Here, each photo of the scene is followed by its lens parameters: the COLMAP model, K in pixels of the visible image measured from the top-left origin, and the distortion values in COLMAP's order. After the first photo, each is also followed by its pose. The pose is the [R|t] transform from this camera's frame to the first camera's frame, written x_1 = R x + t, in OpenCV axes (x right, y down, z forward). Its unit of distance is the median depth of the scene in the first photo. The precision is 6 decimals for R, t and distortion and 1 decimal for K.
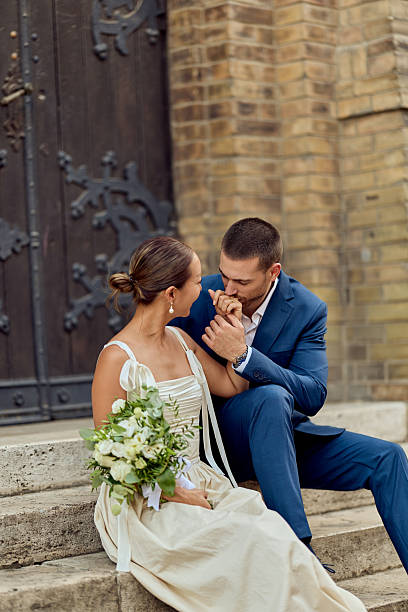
lens RADIAL K [[1856.5, 0, 192.6], [0, 1856.5, 306.2], [0, 0, 1]] dist [0.057657, -0.170337]
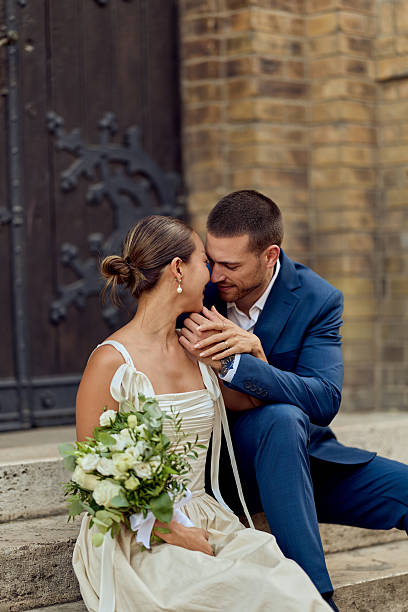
lens RADIAL K [[1856.5, 0, 192.6], [0, 1856.5, 306.2], [0, 0, 1]] dist [0.057657, -0.170337]
pose [[0.999695, 0.020476, -0.013838, 0.007660], [-0.020200, 0.999600, 0.019794, -0.012422], [0.014238, -0.019509, 0.999708, 0.144845]]
